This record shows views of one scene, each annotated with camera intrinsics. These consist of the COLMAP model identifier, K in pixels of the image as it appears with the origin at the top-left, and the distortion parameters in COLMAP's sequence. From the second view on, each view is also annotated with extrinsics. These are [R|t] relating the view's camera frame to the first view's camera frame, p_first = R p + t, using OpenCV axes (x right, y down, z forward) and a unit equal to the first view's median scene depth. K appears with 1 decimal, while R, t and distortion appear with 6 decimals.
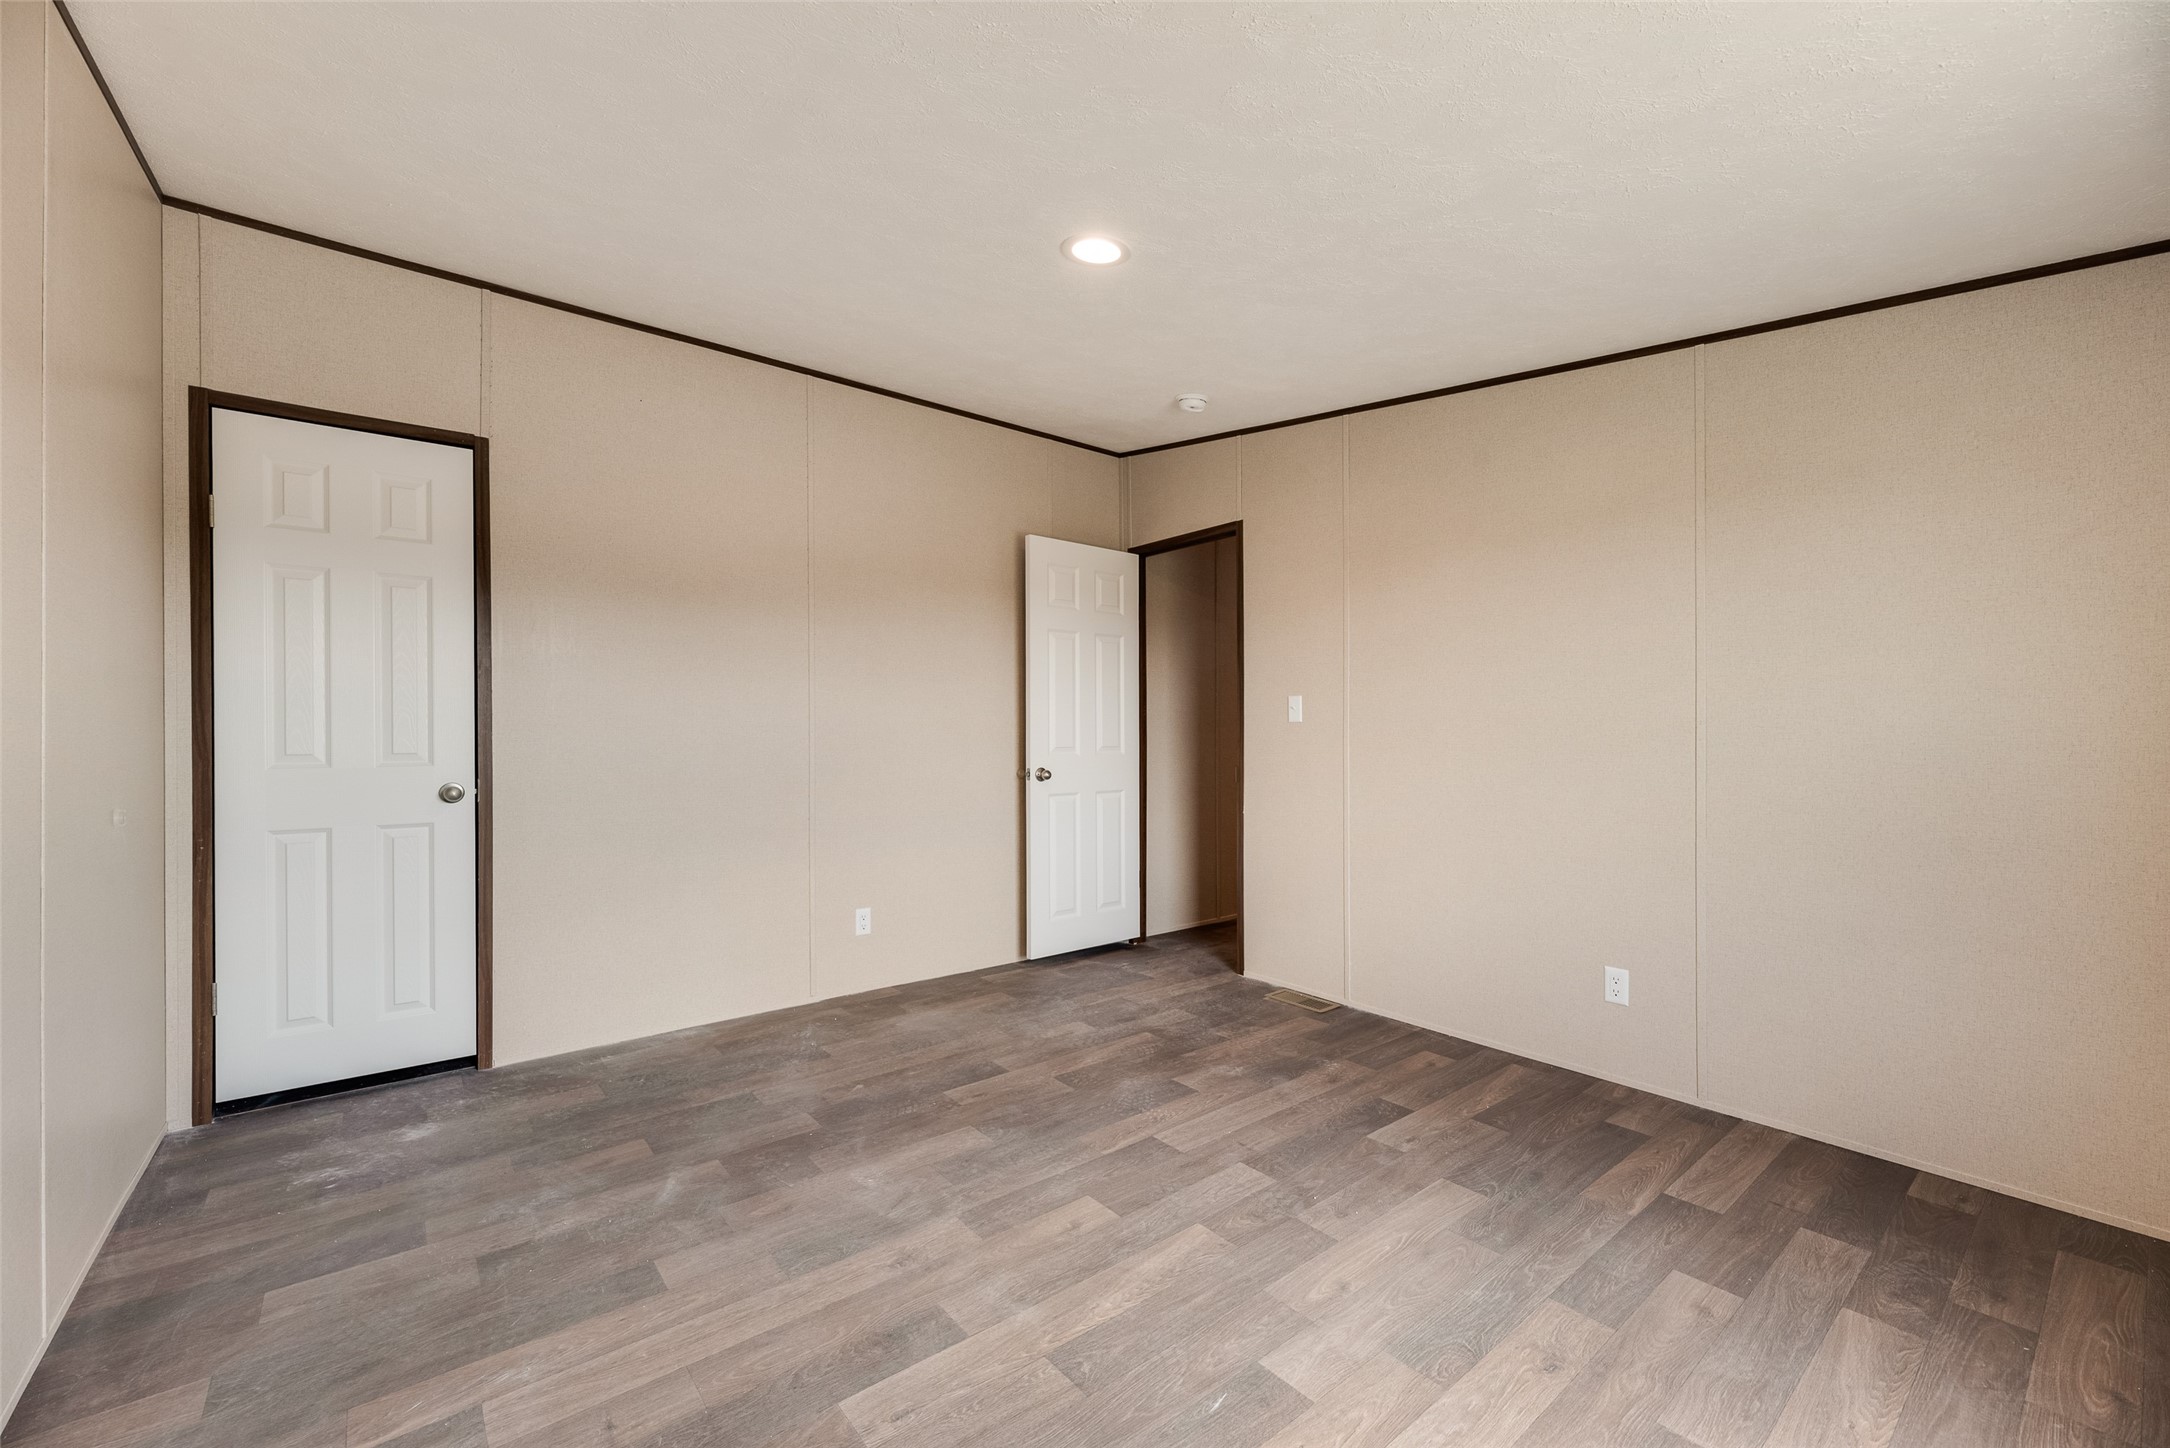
lens RADIAL K [[873.9, 0, 1086.6], [0, 873.9, 745.1], [0, 0, 1]] dist [0.003539, -0.000518]
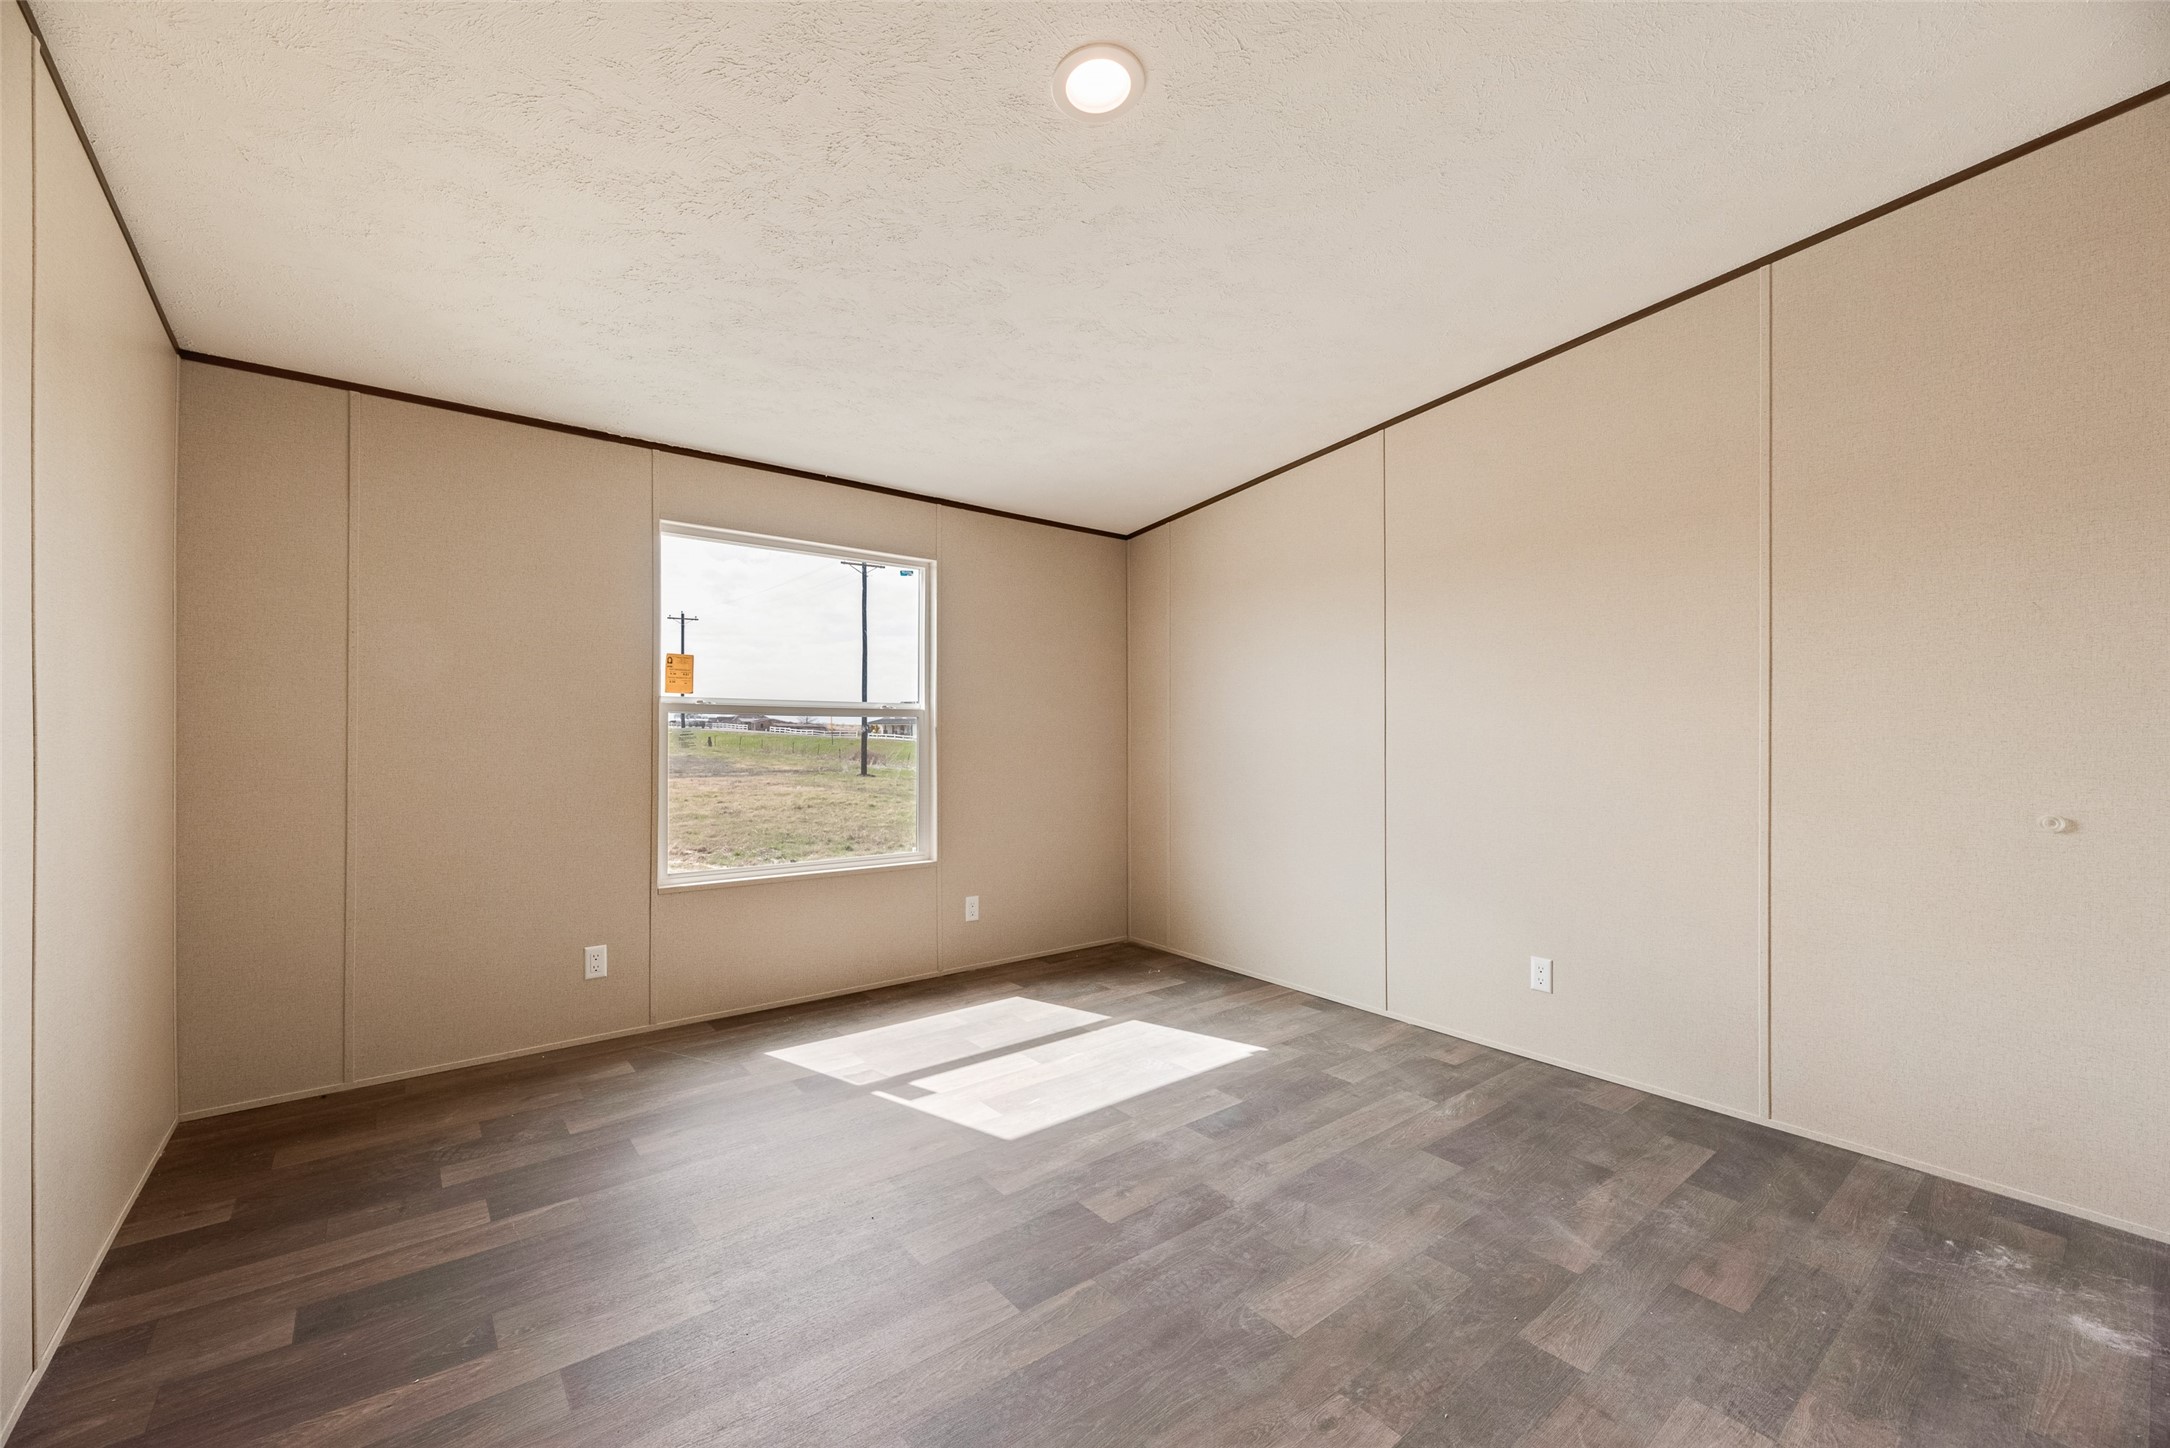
lens RADIAL K [[873.9, 0, 1085.7], [0, 873.9, 706.8], [0, 0, 1]] dist [0.003539, -0.000518]
pose [[-0.999916, -0.010110, 0.008130, 0.026872], [-0.010235, 0.999826, -0.015578, -0.026808], [-0.007971, -0.015660, -0.999846, 2.005160]]
